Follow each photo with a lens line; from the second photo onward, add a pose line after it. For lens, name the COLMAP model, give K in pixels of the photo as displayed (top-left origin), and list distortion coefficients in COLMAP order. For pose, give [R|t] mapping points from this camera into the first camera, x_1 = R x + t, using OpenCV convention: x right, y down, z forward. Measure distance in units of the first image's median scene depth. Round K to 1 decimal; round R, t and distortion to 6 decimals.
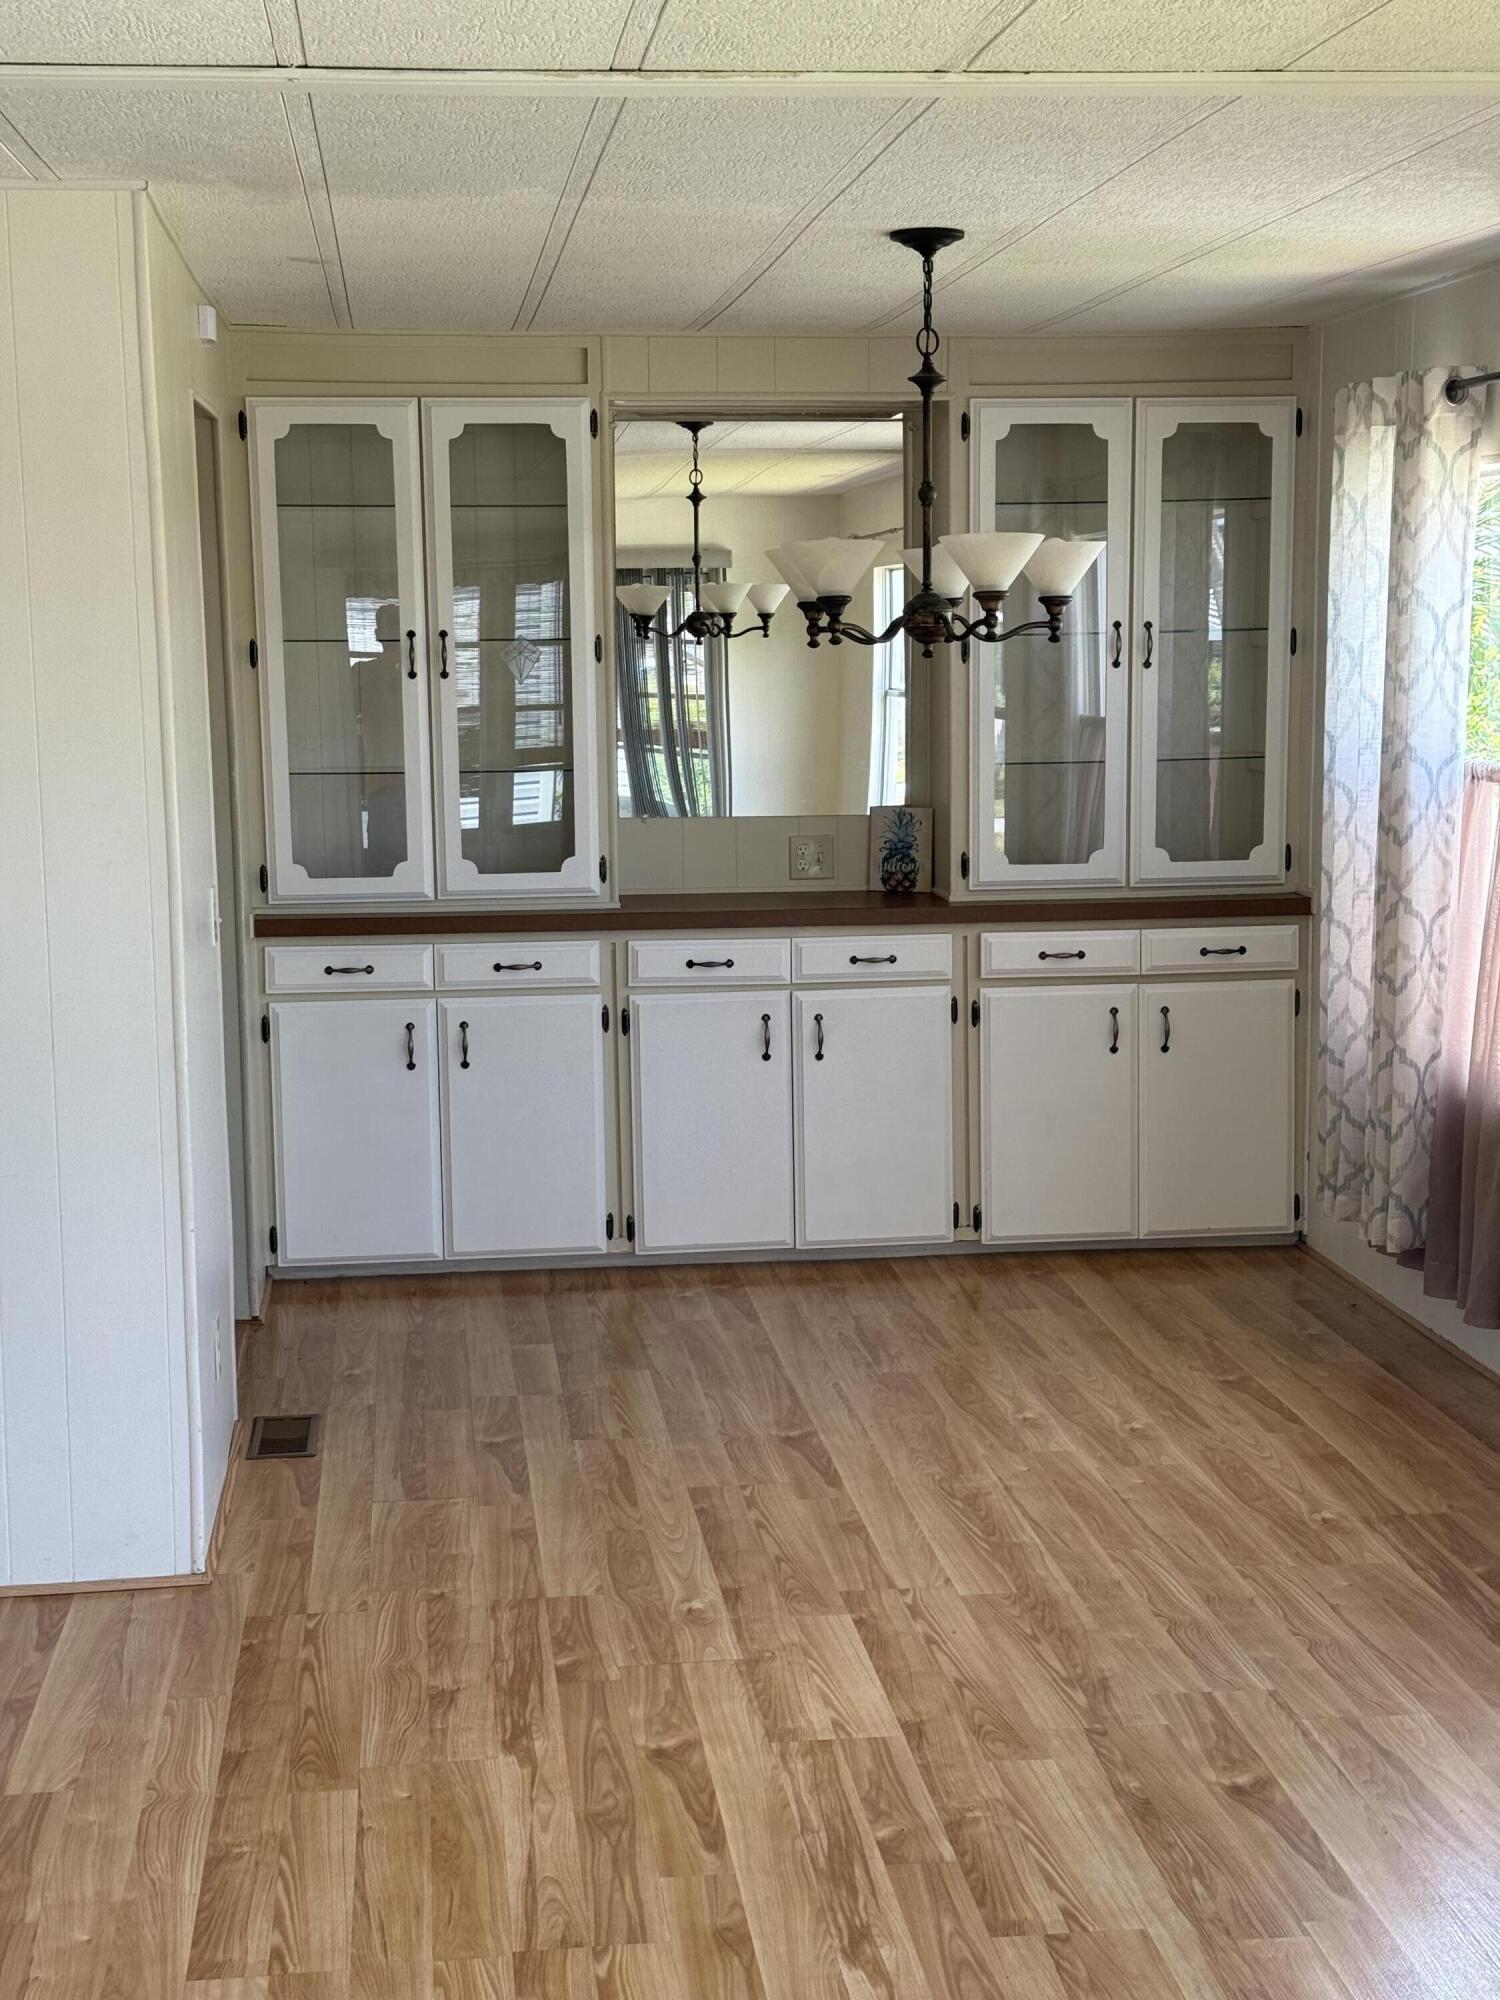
lens RADIAL K [[2812.8, 0, 742.0], [0, 2812.8, 1005.7], [0, 0, 1]] dist [0.163291, 0.000000]
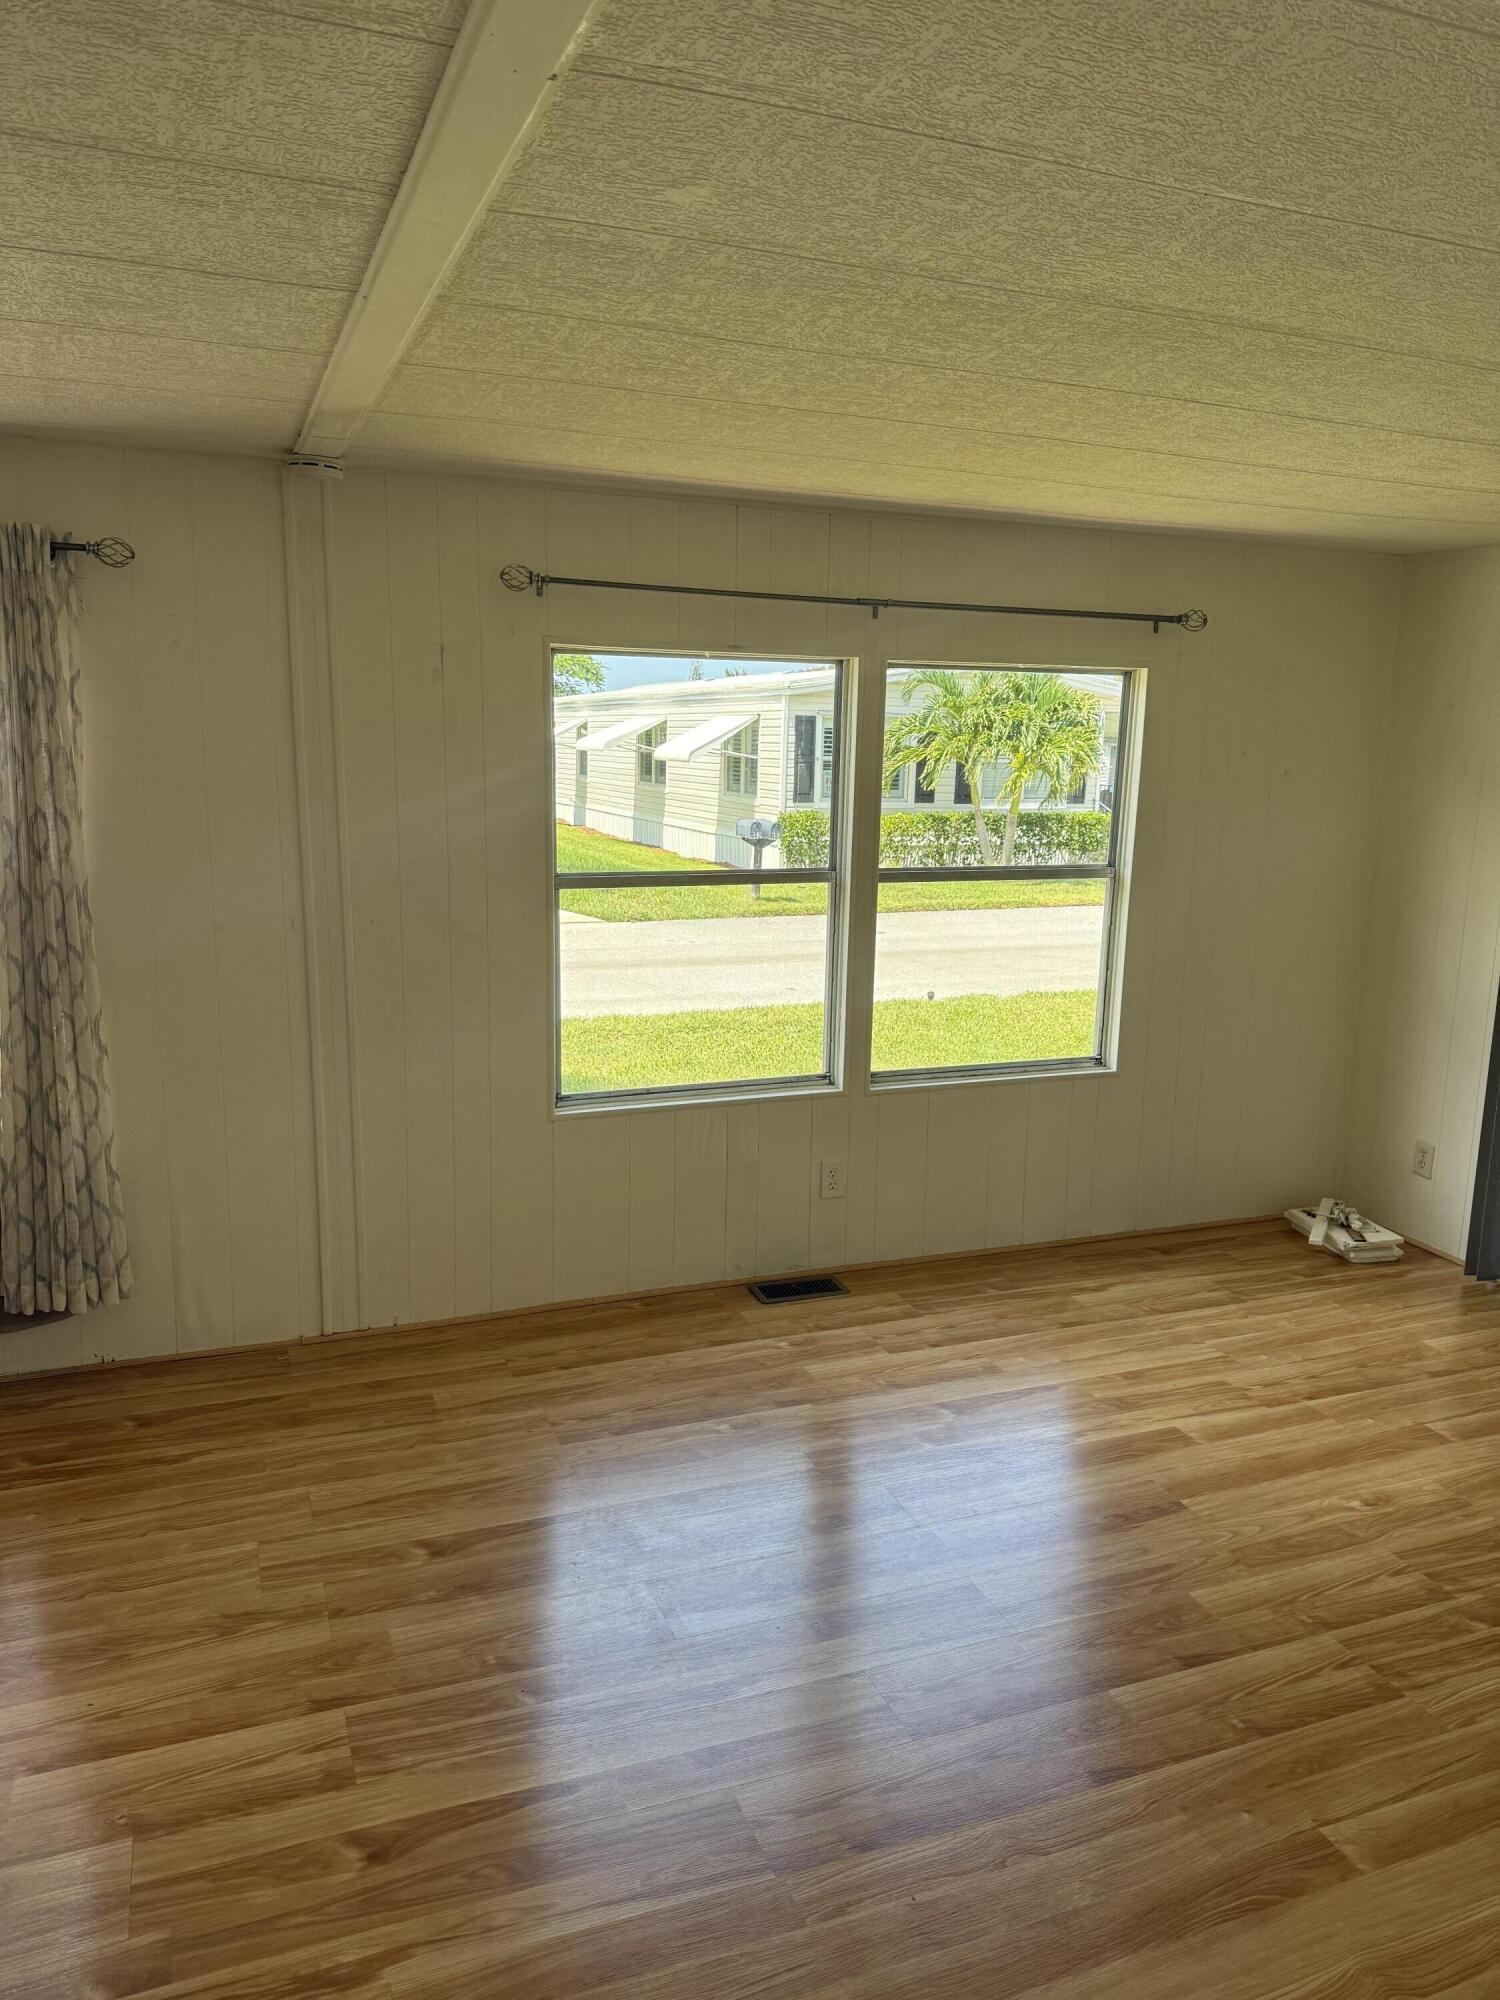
lens RADIAL K [[1417.0, 0, 734.8], [0, 1417.0, 1009.0], [0, 0, 1]] dist [0.039945, -0.051515]
pose [[-0.264006, -0.175614, 0.948399, -0.506428], [0.098239, 0.973275, 0.207567, -0.138716], [-0.959505, 0.147968, -0.239698, 0.944024]]
